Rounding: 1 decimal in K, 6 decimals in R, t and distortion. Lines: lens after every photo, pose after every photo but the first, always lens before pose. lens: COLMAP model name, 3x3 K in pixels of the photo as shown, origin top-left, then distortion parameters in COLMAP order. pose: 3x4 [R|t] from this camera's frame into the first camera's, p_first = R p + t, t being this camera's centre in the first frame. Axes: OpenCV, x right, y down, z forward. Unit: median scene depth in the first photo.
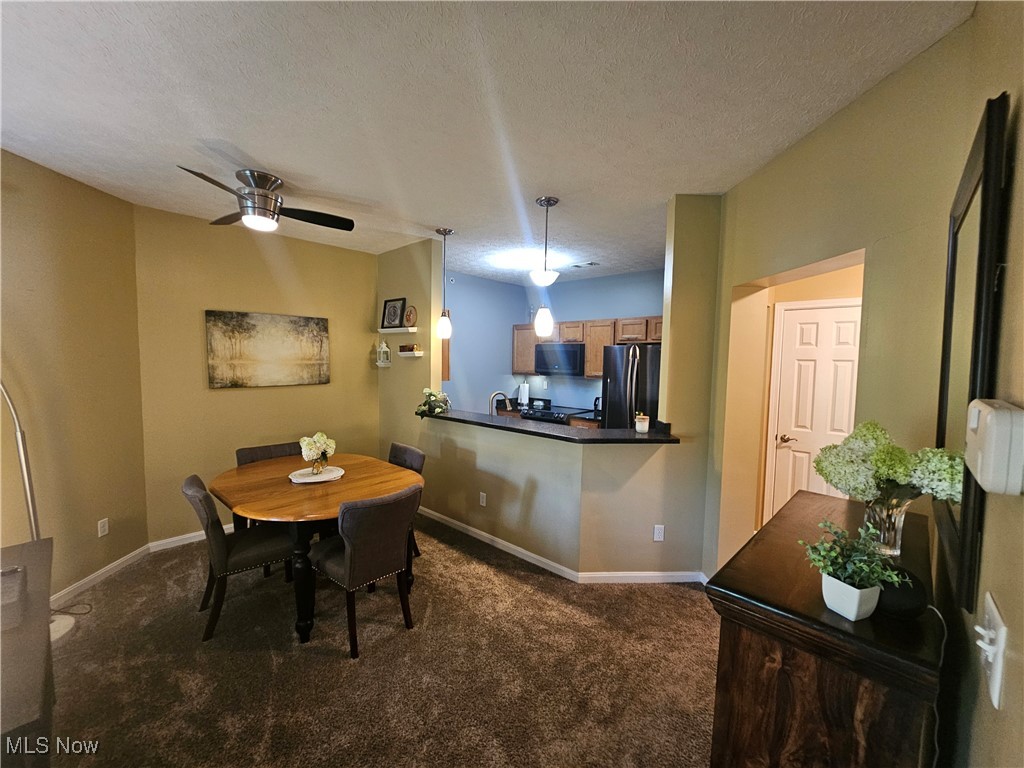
lens RADIAL K [[415.8, 0, 512.7], [0, 415.8, 383.3], [0, 0, 1]] dist [-0.004209, -0.000102]
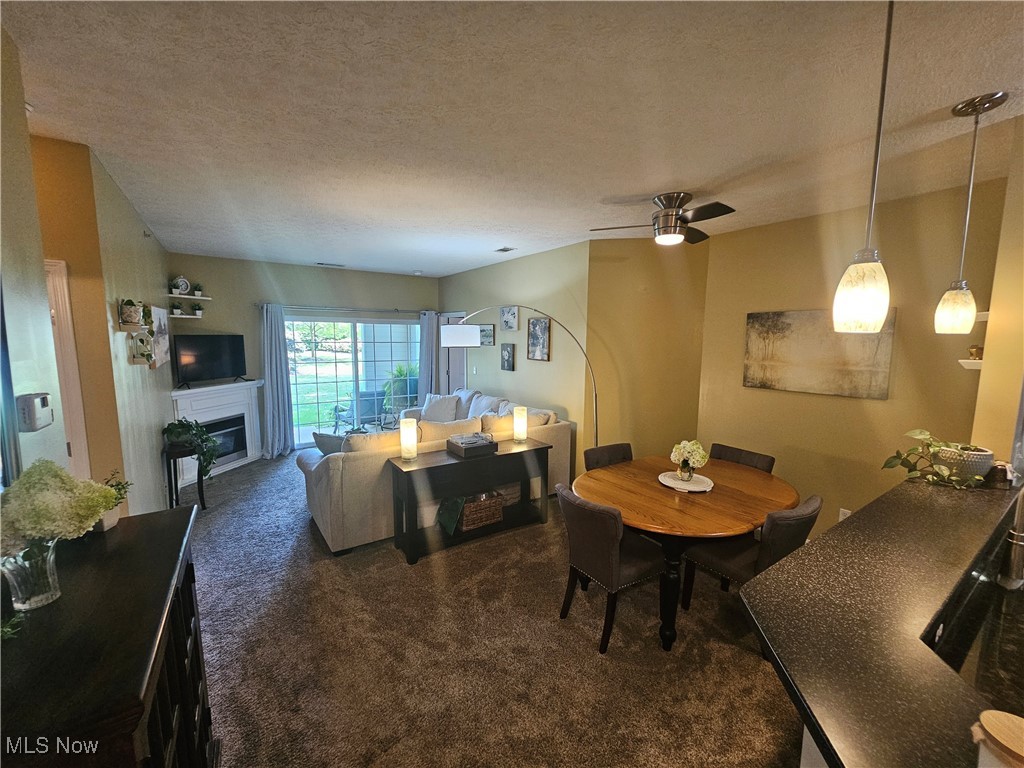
lens RADIAL K [[415.8, 0, 512.5], [0, 415.8, 382.7], [0, 0, 1]] dist [-0.004209, -0.000102]
pose [[-0.237493, 0.093572, -0.966872, 0.448422], [-0.072148, 0.990901, 0.113620, -0.074857], [0.968706, 0.096742, -0.228581, 0.654043]]
